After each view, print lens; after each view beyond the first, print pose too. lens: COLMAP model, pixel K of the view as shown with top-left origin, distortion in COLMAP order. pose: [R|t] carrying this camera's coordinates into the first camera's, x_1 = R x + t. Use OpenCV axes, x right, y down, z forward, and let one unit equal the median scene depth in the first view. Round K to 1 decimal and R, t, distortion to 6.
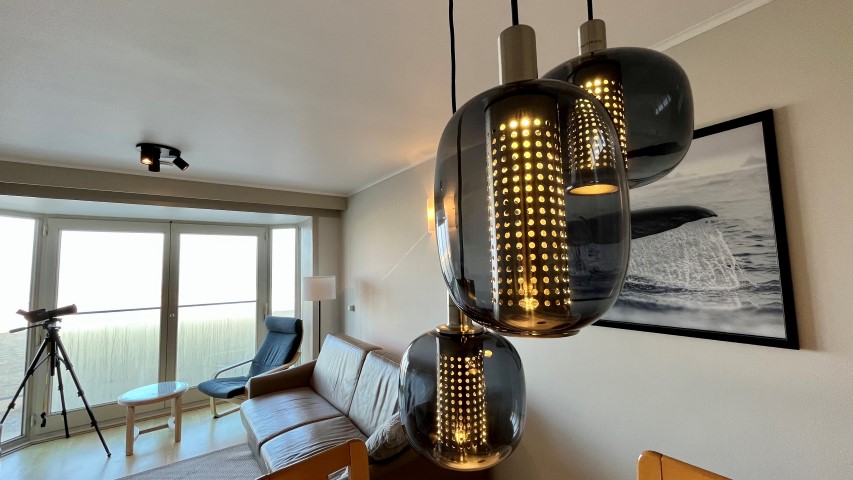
lens RADIAL K [[339.9, 0, 431.7], [0, 339.9, 242.9], [0, 0, 1]] dist [-0.001652, -0.000679]
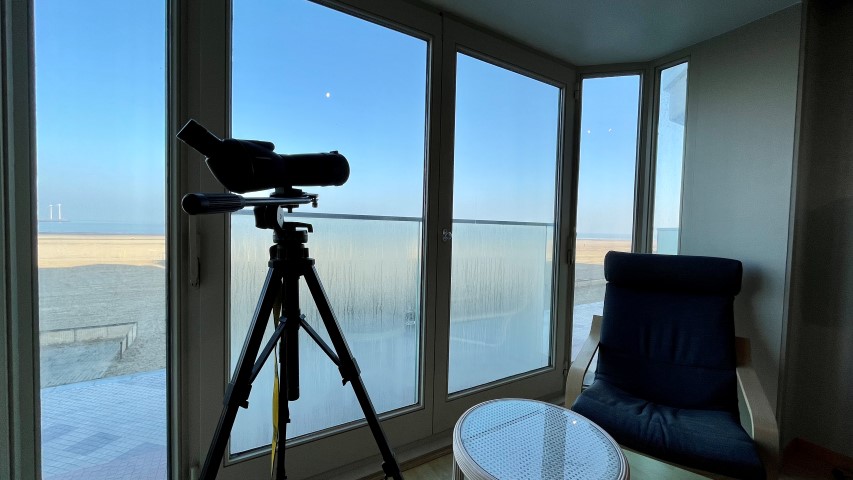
lens RADIAL K [[339.9, 0, 431.8], [0, 339.9, 234.7], [0, 0, 1]] dist [-0.001652, -0.000679]
pose [[0.994434, 0.050526, -0.092461, -0.928295], [-0.041906, 0.994793, 0.092907, 0.215444], [0.096674, -0.088515, 0.991372, 0.707132]]
